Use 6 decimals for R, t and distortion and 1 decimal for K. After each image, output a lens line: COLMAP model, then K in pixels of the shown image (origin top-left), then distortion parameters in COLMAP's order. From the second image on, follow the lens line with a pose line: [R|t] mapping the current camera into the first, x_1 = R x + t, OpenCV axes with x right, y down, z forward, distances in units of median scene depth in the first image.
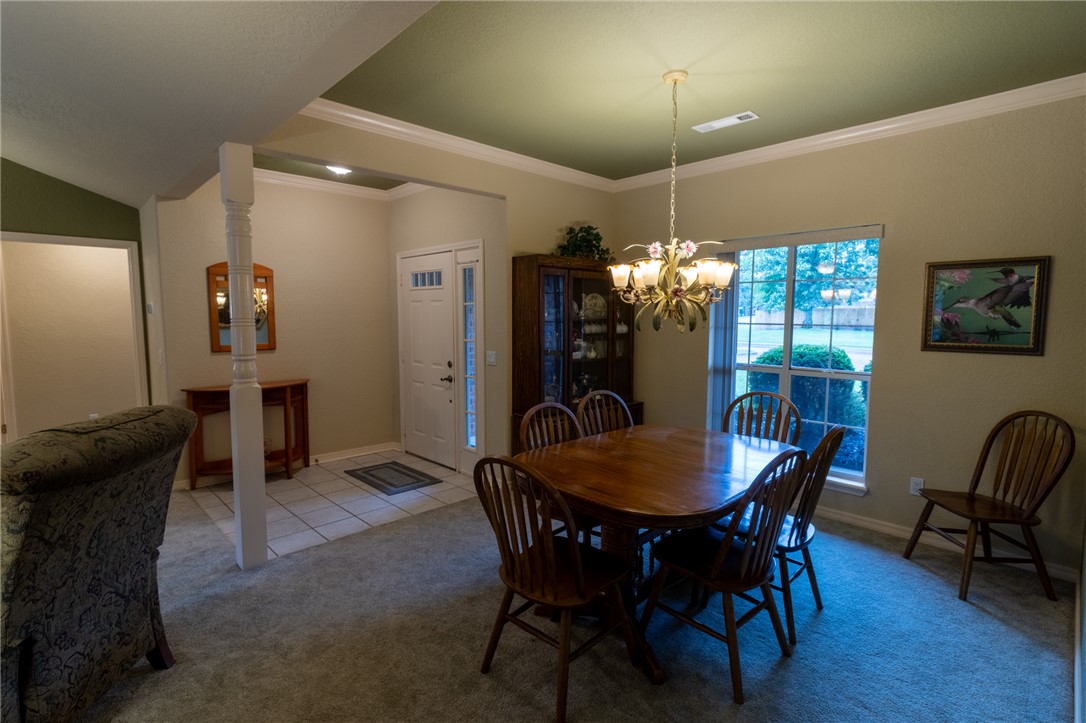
lens RADIAL K [[524.9, 0, 537.4], [0, 524.9, 350.3], [0, 0, 1]] dist [-0.001446, 0.000391]
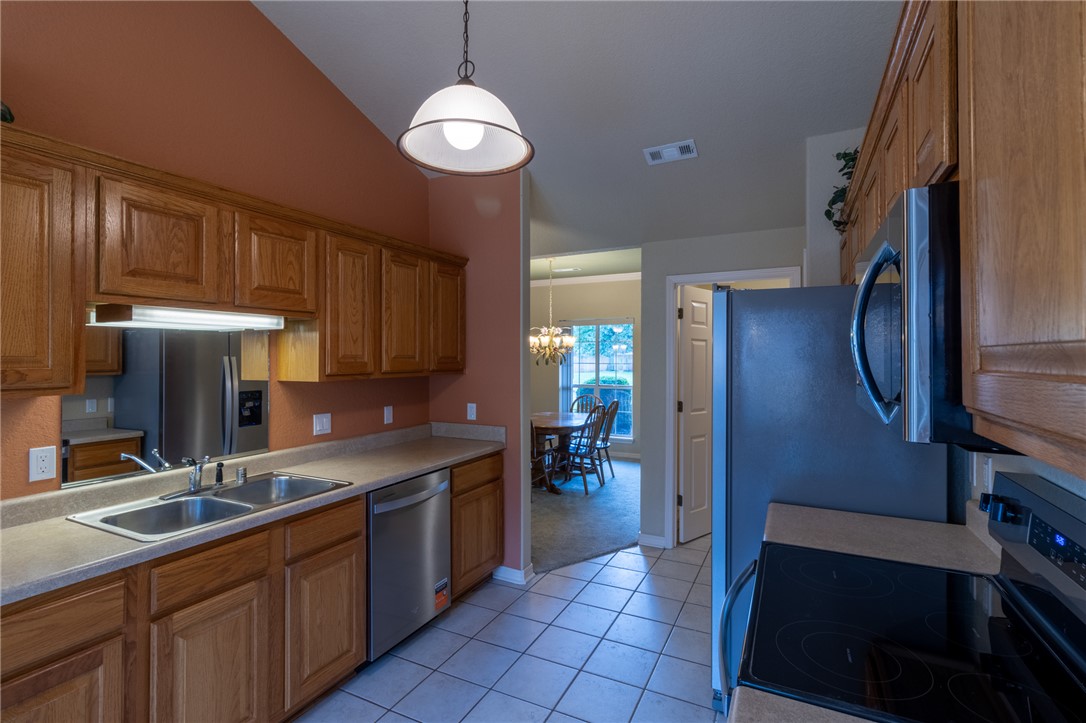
lens RADIAL K [[515.3, 0, 536.7], [0, 515.3, 350.9], [0, 0, 1]] dist [0.000016, 0.001441]
pose [[0.945423, 0.000680, 0.325845, -0.470328], [0.027558, 0.996248, -0.082038, 0.072025], [-0.324678, 0.086540, 0.941857, -0.963386]]
